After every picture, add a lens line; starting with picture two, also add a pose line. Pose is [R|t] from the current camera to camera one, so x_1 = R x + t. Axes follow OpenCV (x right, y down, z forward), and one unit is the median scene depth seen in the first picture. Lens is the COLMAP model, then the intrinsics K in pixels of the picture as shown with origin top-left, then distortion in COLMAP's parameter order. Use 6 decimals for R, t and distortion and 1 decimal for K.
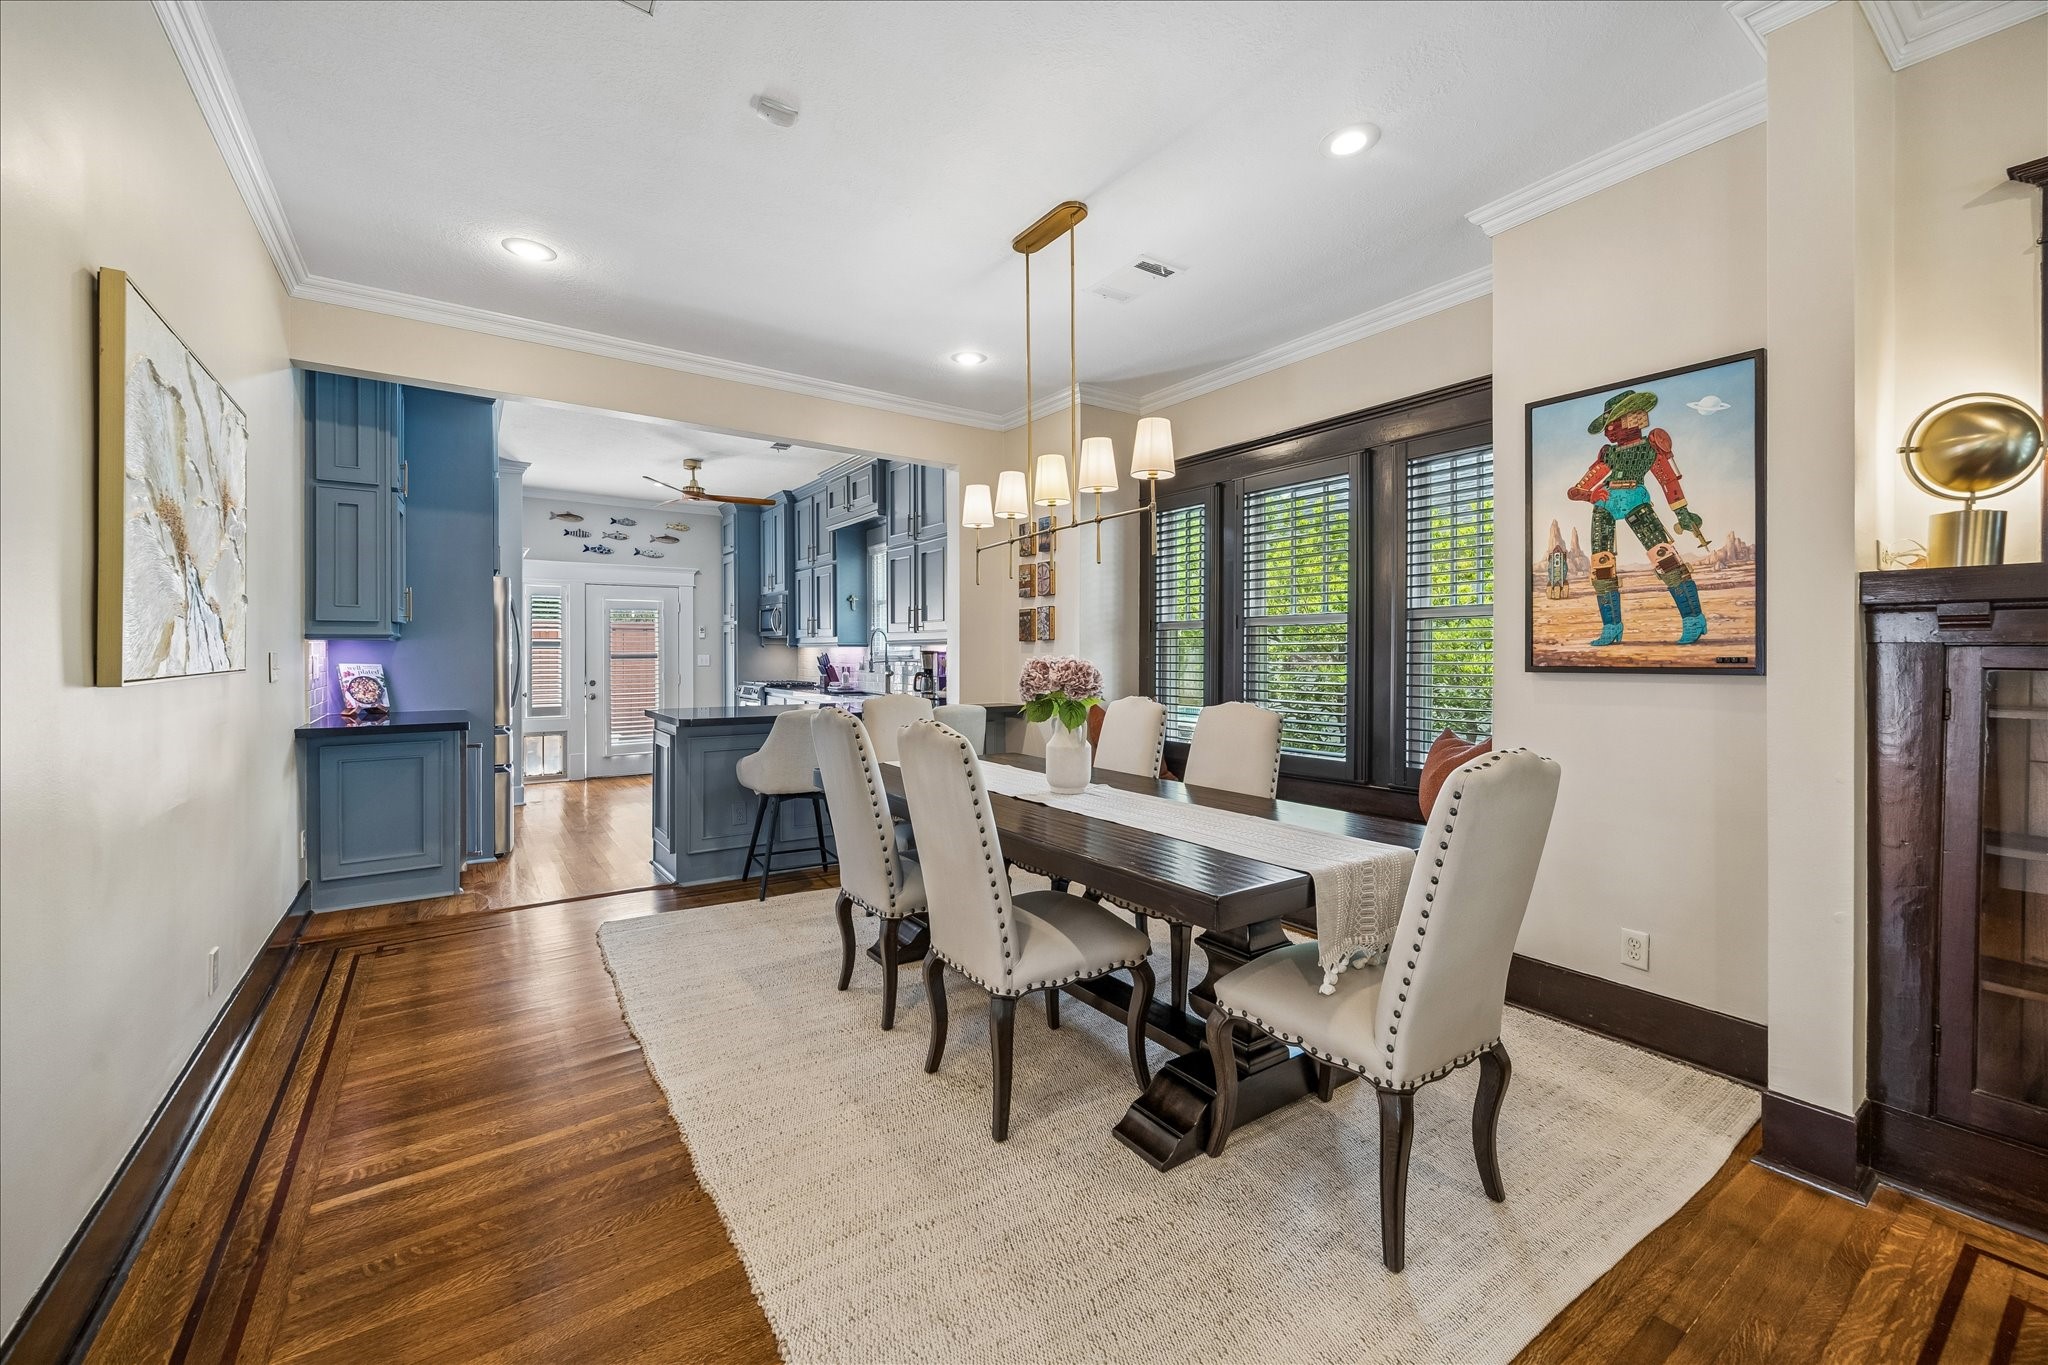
lens RADIAL K [[811.8, 0, 1017.3], [0, 811.8, 663.5], [0, 0, 1]] dist [-0.001852, -0.000102]
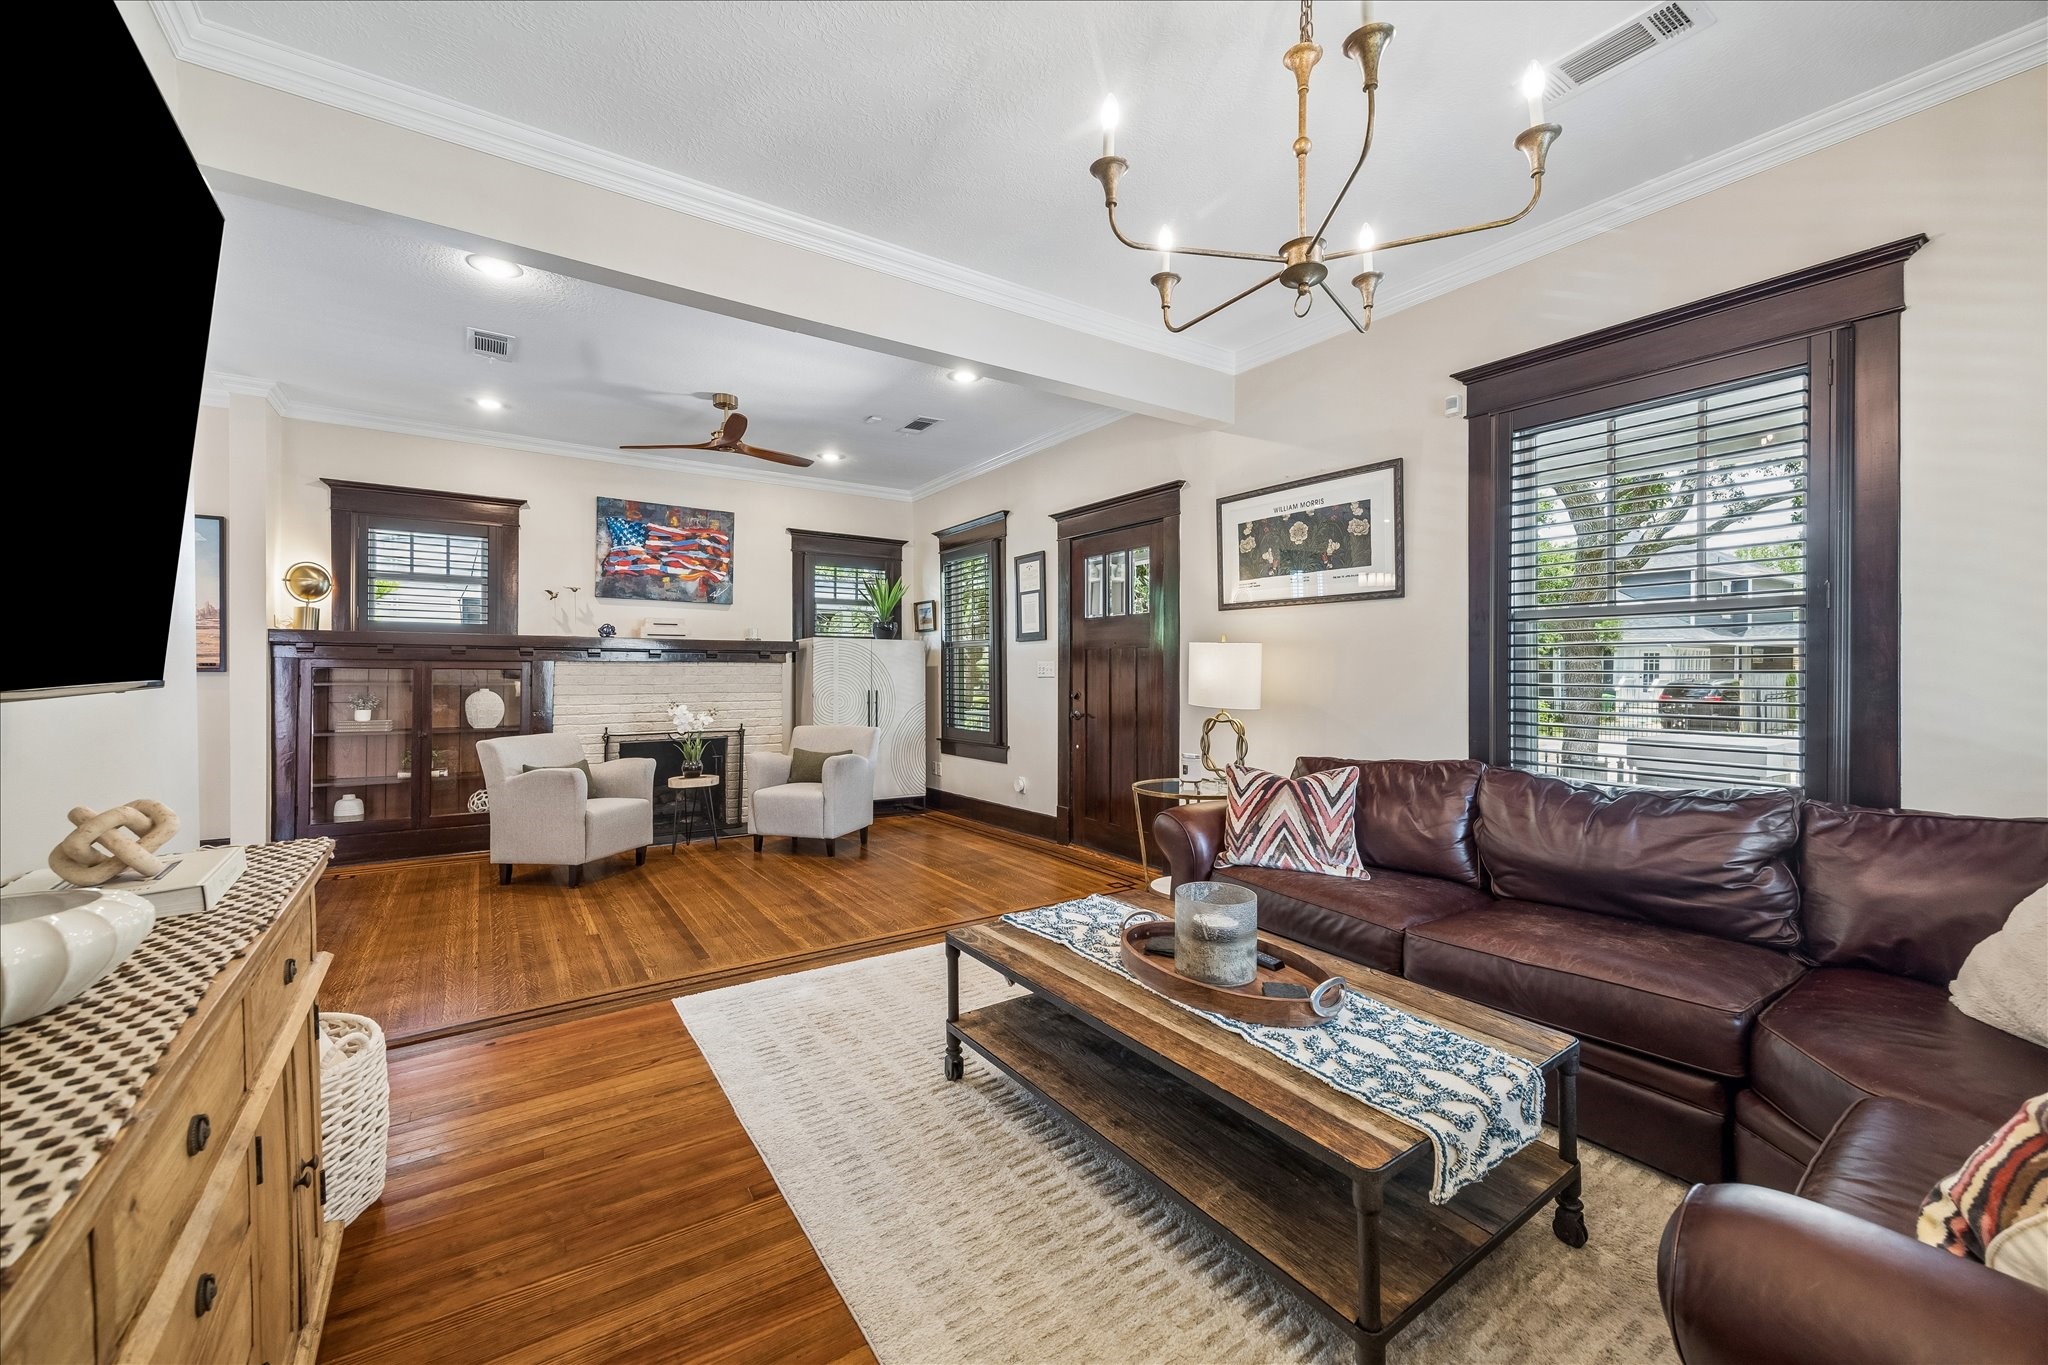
lens RADIAL K [[811.8, 0, 1030.0], [0, 811.8, 672.0], [0, 0, 1]] dist [-0.001852, -0.000102]
pose [[-0.005564, -0.001738, 0.999983, -1.456417], [0.001969, 0.999997, 0.001749, 0.020654], [-0.999983, 0.001978, -0.005561, -1.320180]]
